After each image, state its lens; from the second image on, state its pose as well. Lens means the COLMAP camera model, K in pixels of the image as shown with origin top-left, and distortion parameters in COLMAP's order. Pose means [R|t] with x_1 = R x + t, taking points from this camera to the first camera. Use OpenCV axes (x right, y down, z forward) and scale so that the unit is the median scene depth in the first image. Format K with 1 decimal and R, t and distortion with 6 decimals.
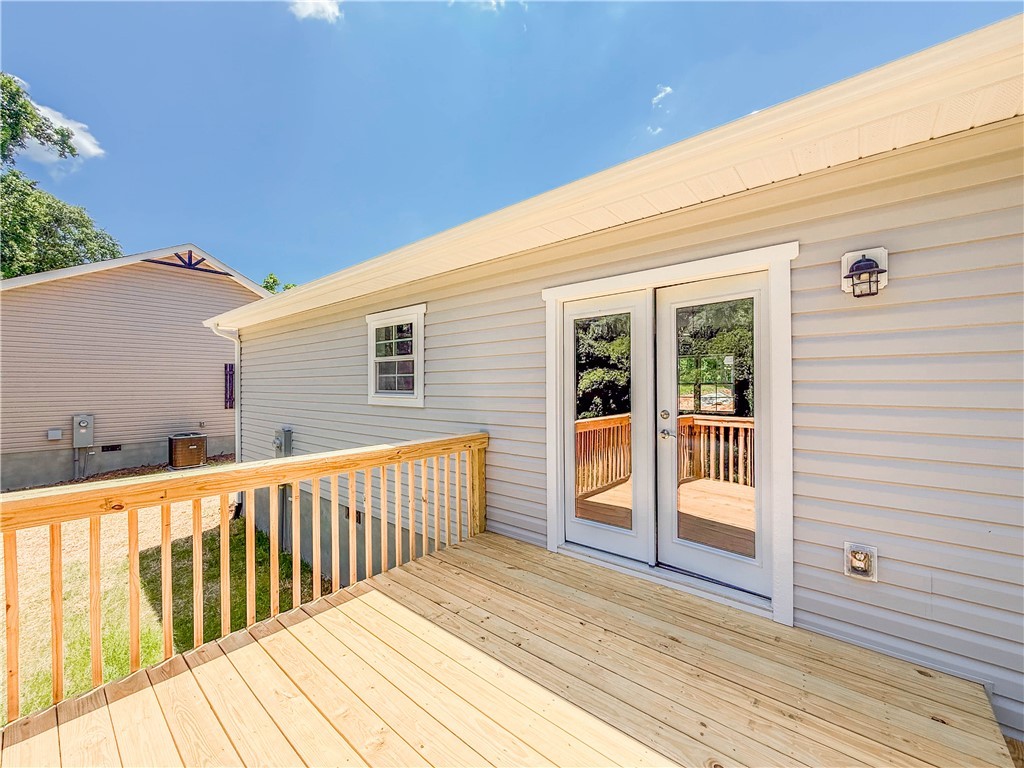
lens RADIAL K [[406.0, 0, 510.3], [0, 406.0, 389.6], [0, 0, 1]] dist [0.000308, -0.000026]
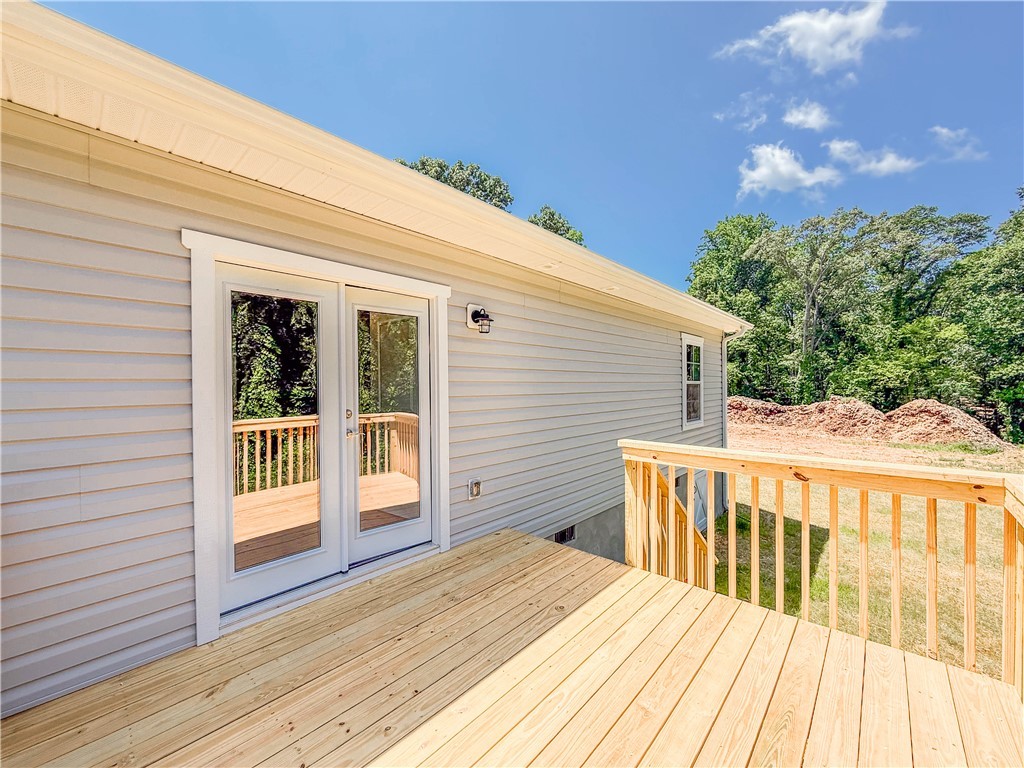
lens RADIAL K [[417.1, 0, 517.7], [0, 417.1, 382.7], [0, 0, 1]] dist [-0.000243, -0.000319]
pose [[0.025408, -0.003829, 0.999670, -0.626742], [0.005300, 0.999979, 0.003695, -0.016422], [-0.999663, 0.005205, 0.025427, 0.560716]]
